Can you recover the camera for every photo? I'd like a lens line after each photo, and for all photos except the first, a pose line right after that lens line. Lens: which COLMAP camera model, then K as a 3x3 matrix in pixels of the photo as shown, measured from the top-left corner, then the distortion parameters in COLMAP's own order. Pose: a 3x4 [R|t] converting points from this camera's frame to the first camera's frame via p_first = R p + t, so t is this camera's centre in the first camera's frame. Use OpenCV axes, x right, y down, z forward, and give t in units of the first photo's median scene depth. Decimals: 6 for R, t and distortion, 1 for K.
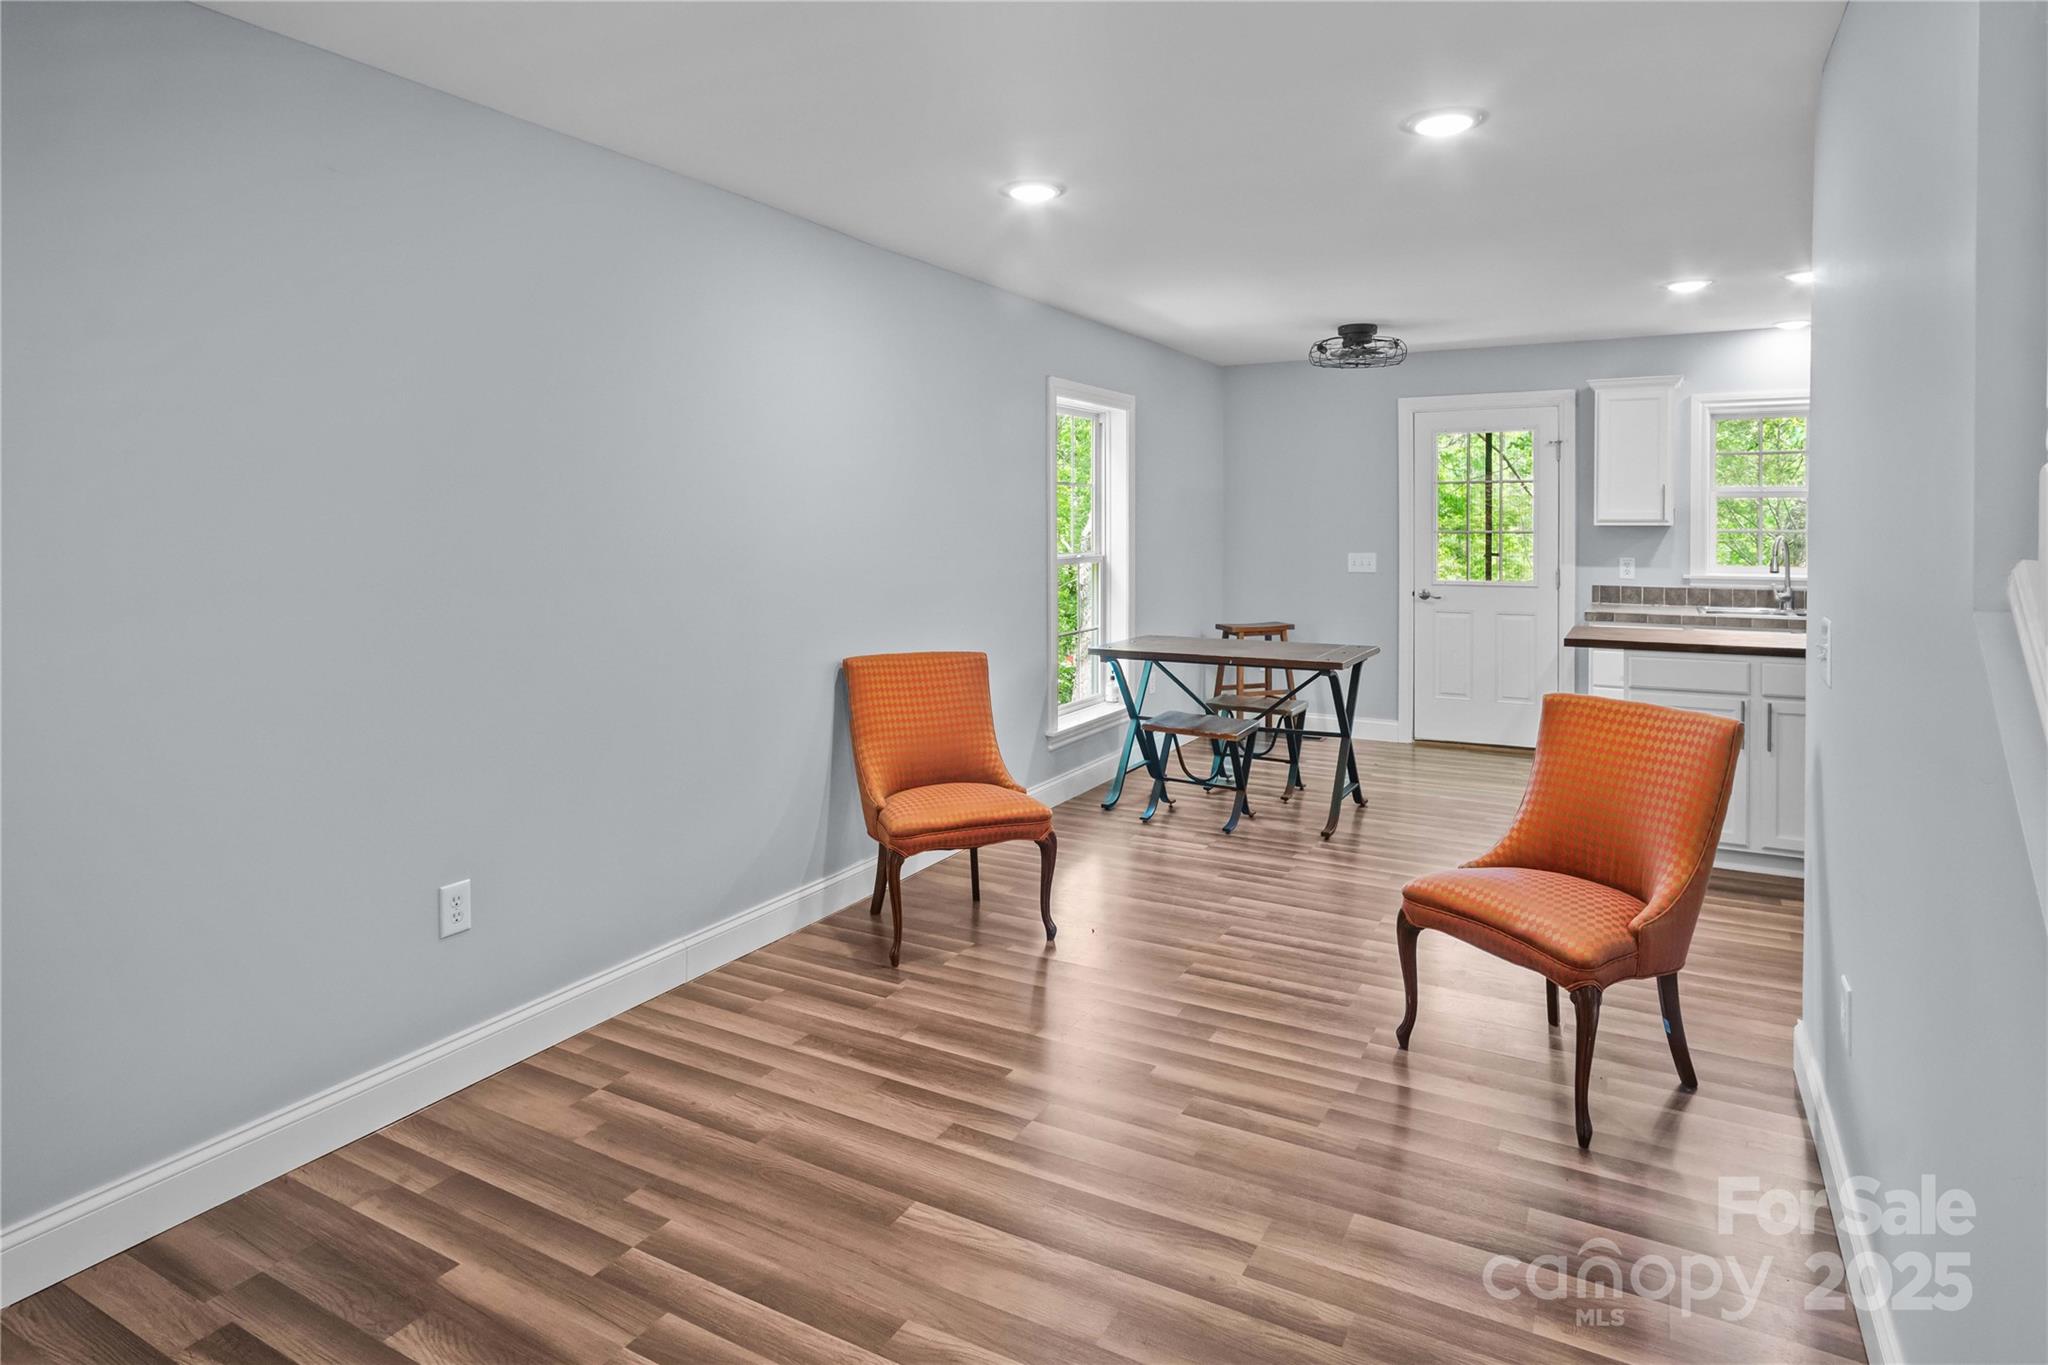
lens RADIAL K [[1131.8, 0, 1031.9], [0, 1131.8, 532.1], [0, 0, 1]] dist [-0.001994, 0.000453]
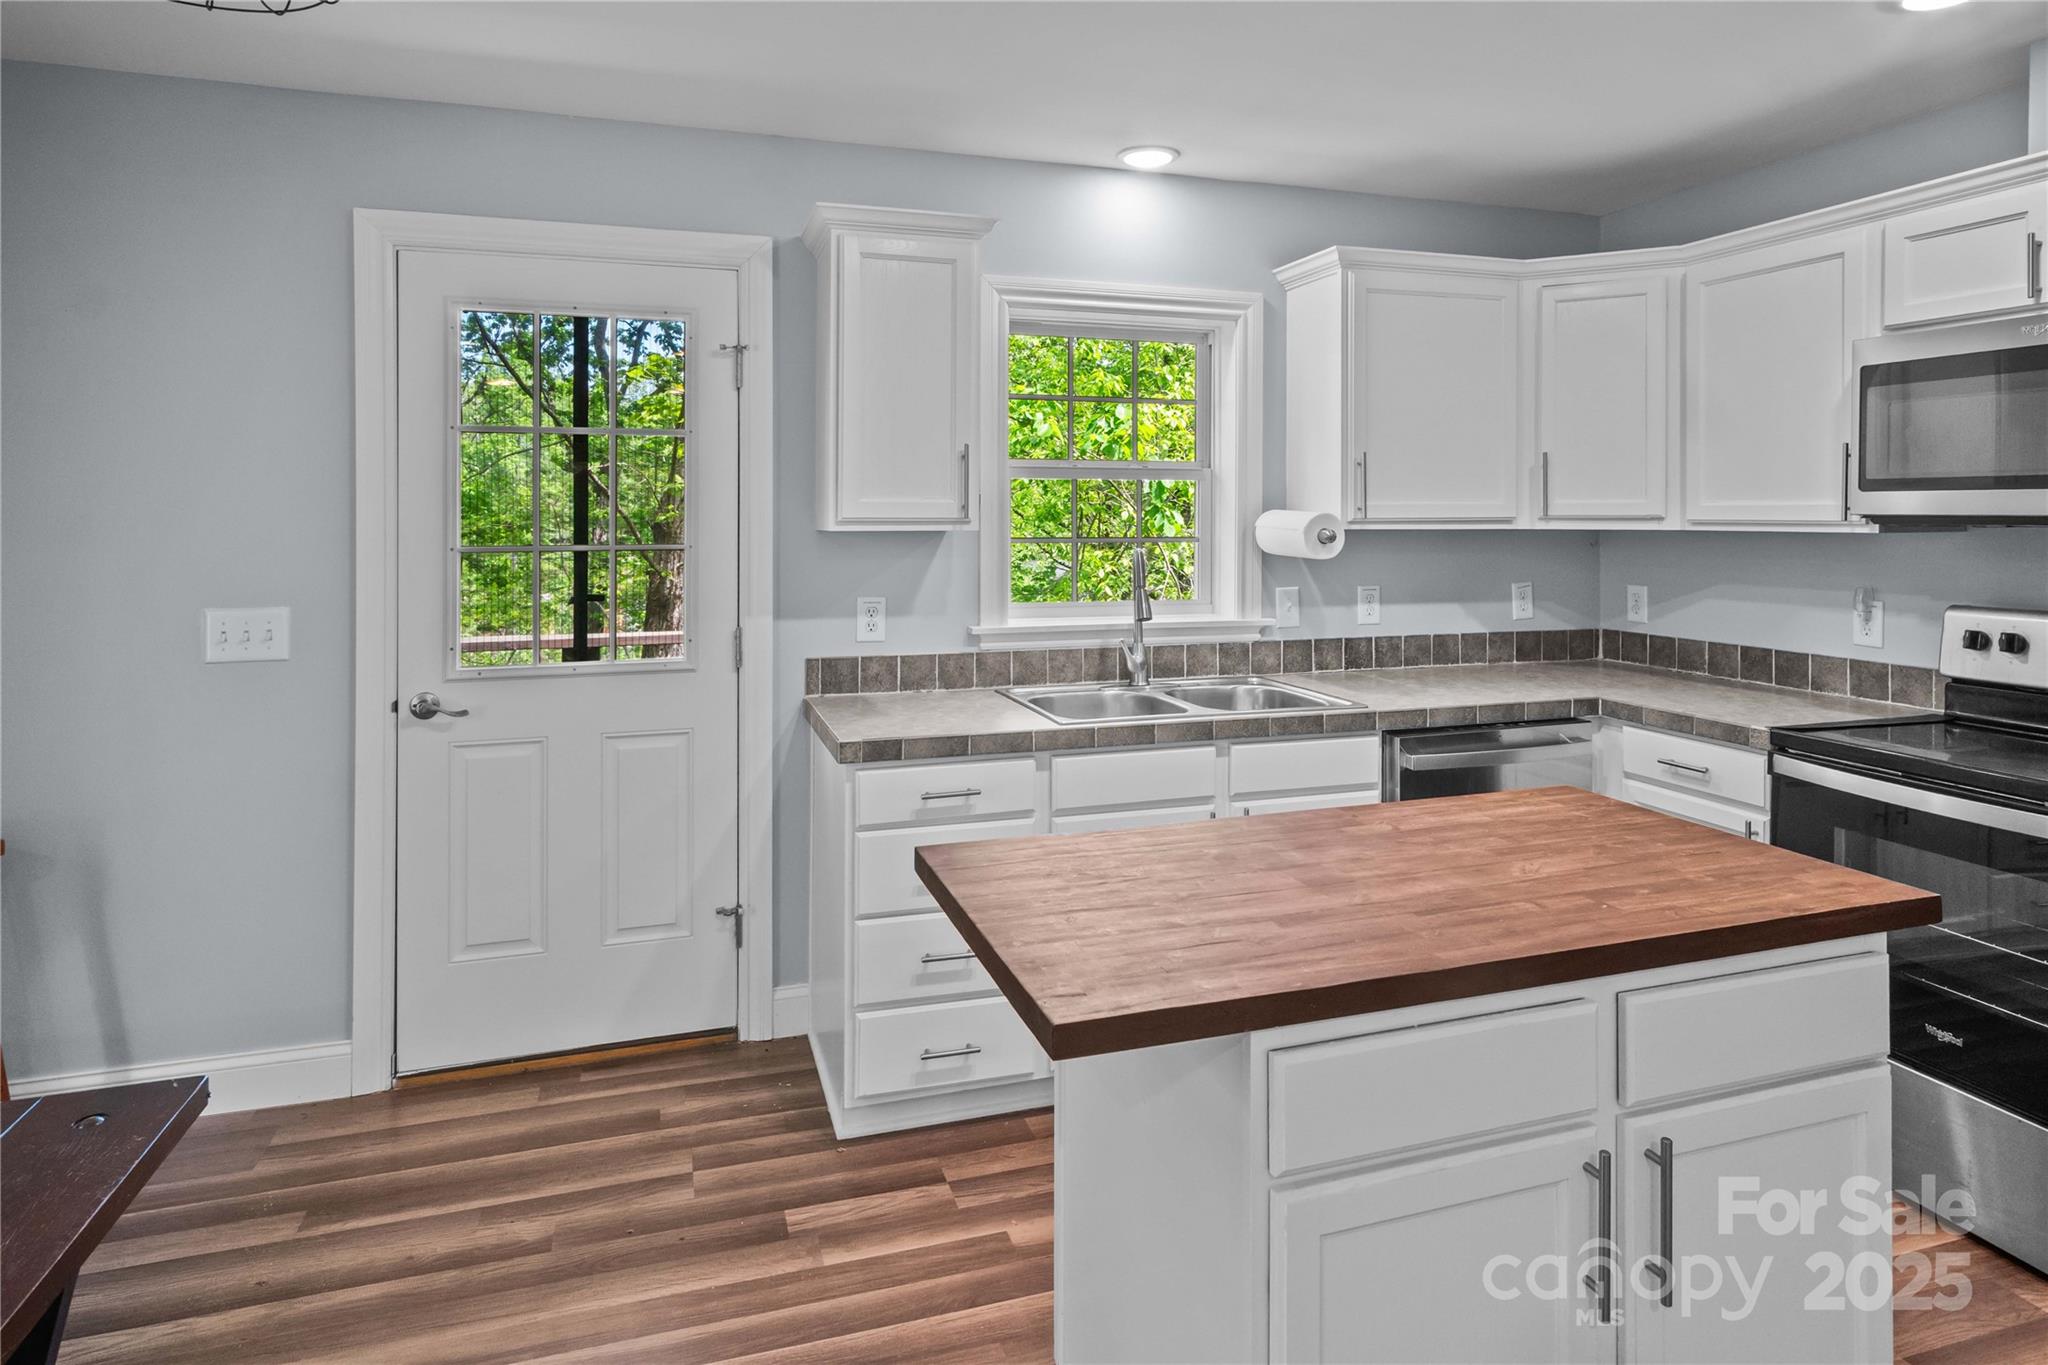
lens RADIAL K [[1145.0, 0, 1018.3], [0, 1145.0, 514.0], [0, 0, 1]] dist [0.002975, 0.000082]
pose [[0.687845, 0.002159, 0.725854, 0.230860], [0.009158, 0.999890, -0.011653, -0.007219], [-0.725800, 0.014663, 0.687750, 0.665142]]
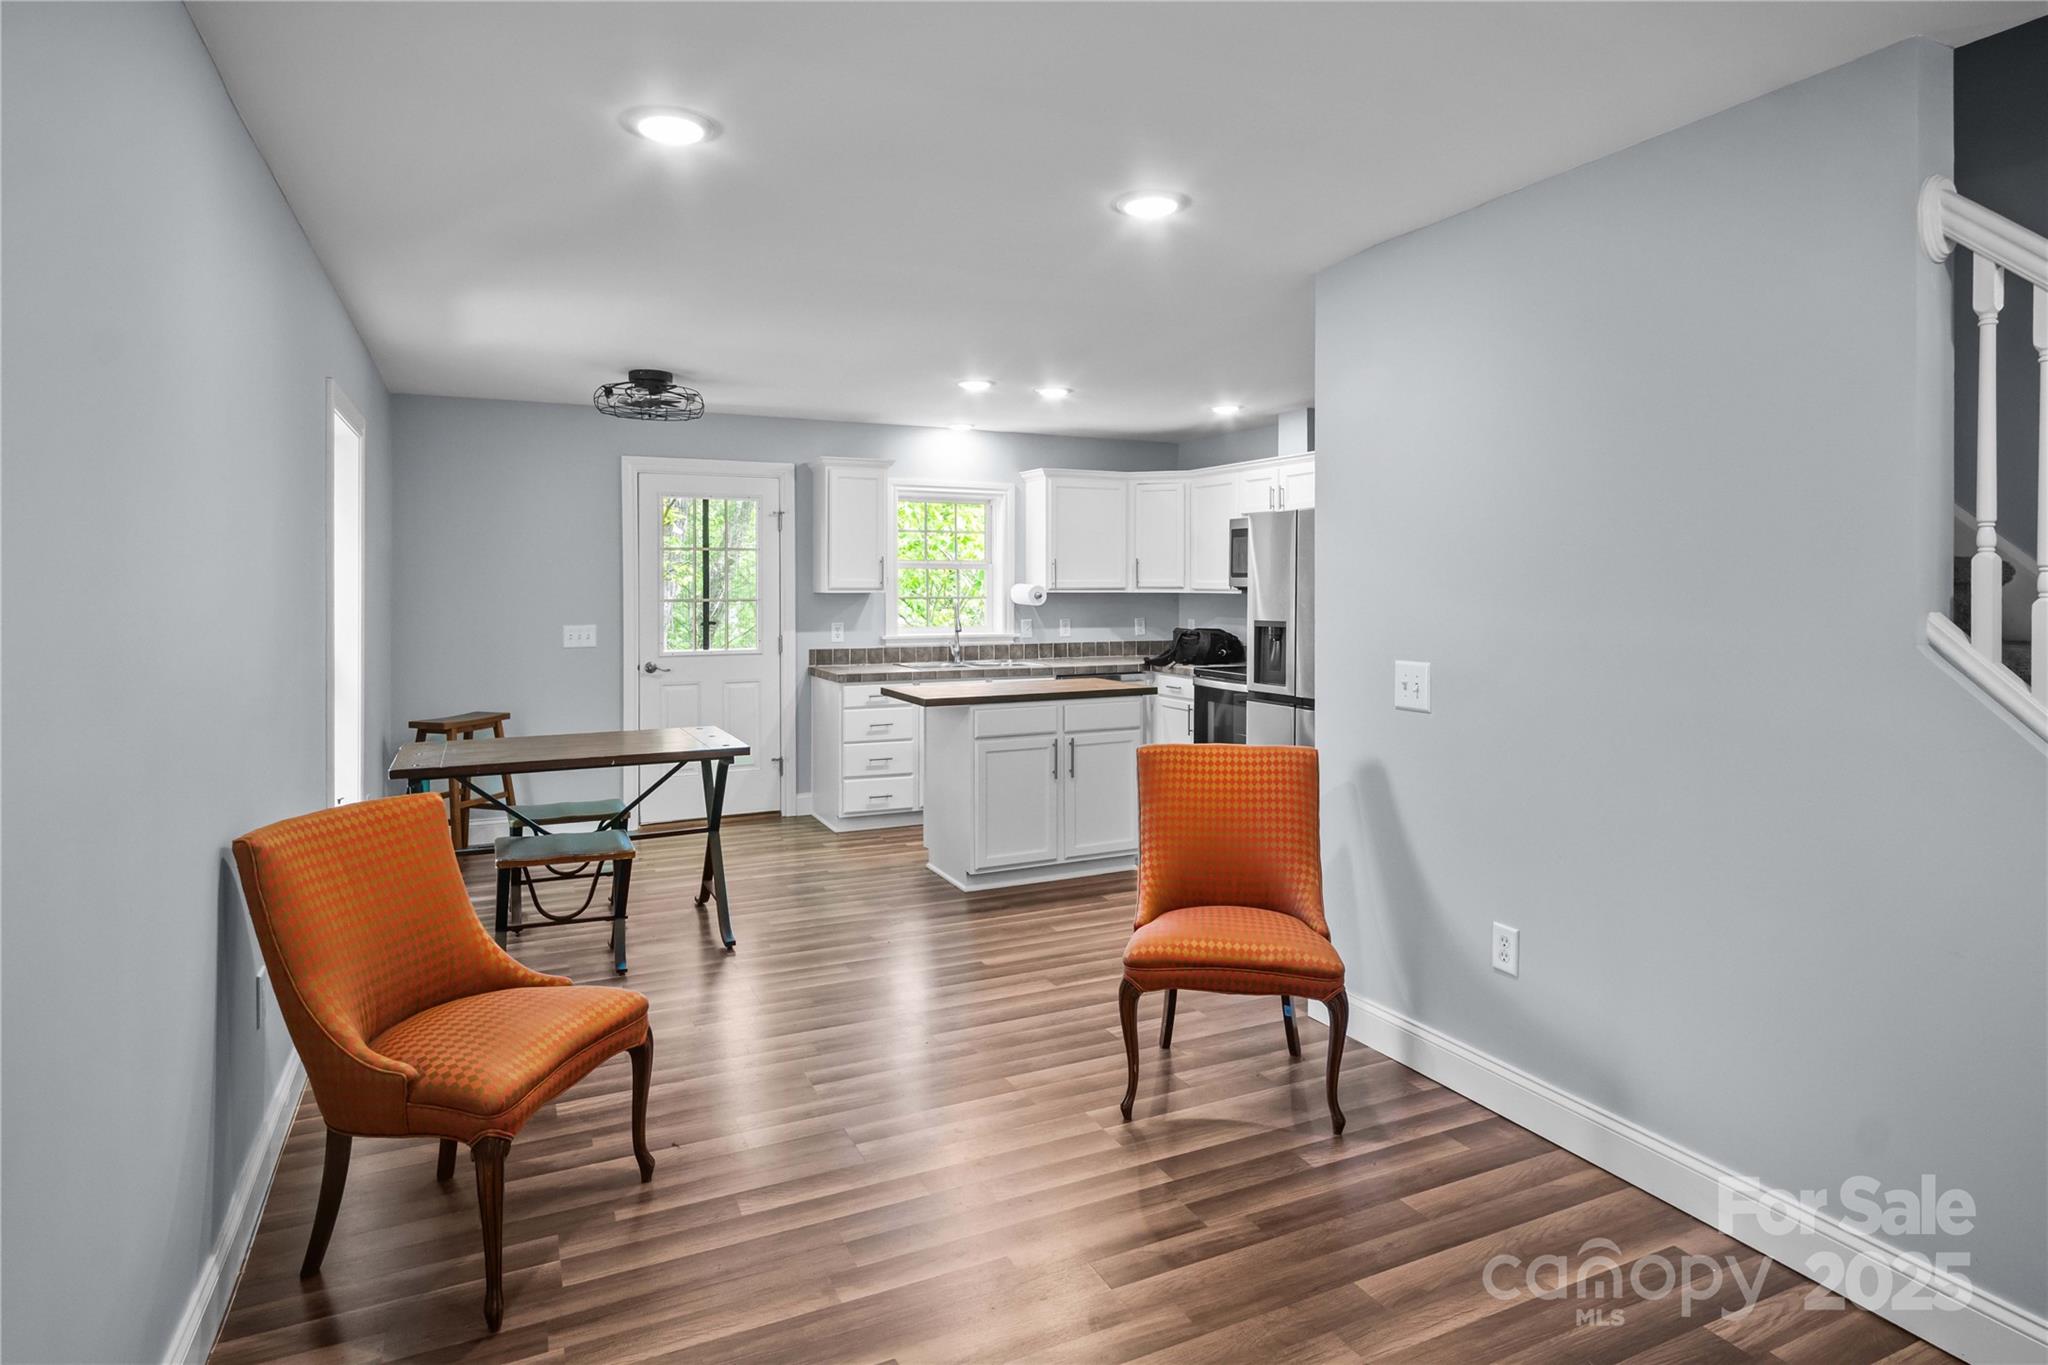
lens RADIAL K [[1117.3, 0, 1022.0], [0, 1117.3, 580.1], [0, 0, 1]] dist [0.003081, 0.001913]
pose [[0.583519, 0.004778, 0.812085, -0.262075], [0.009464, 0.999875, -0.012684, -0.003157], [-0.812044, 0.015087, 0.583401, 0.246238]]
